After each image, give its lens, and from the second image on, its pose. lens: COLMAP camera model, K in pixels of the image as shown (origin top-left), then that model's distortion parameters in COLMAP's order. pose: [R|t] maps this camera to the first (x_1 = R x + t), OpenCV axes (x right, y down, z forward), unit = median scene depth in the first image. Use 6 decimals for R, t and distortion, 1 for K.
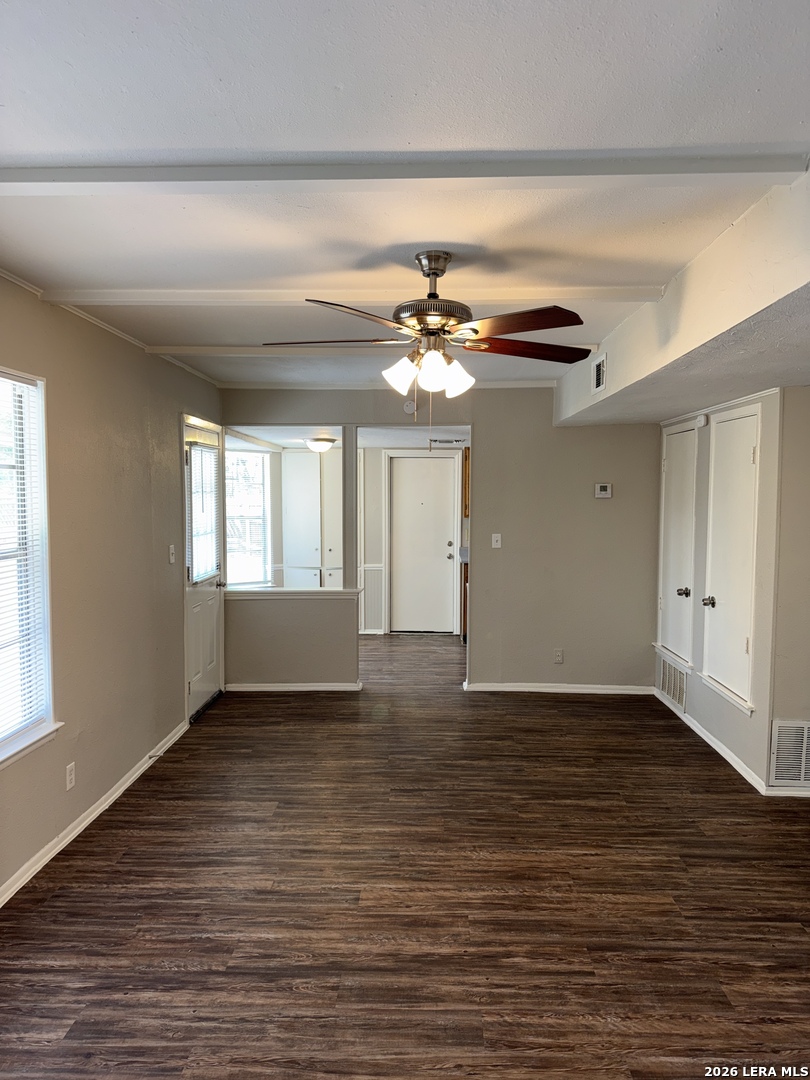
lens RADIAL K [[760.4, 0, 412.1], [0, 760.4, 539.8], [0, 0, 1]] dist [0.068542, -0.006489]
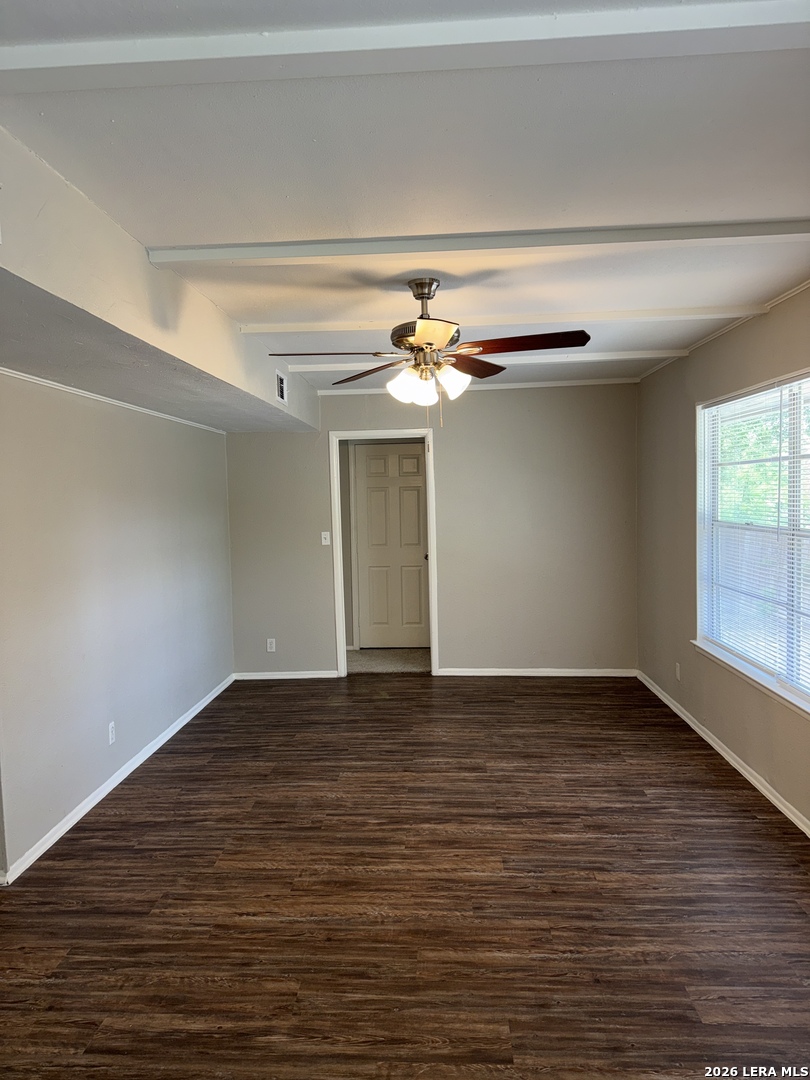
lens RADIAL K [[760.4, 0, 411.5], [0, 760.4, 536.1], [0, 0, 1]] dist [0.068542, -0.006489]
pose [[-0.999692, 0.020916, 0.013342, 0.035649], [0.022350, 0.992716, 0.118389, -0.119514], [-0.010768, 0.118651, -0.992878, 2.040289]]
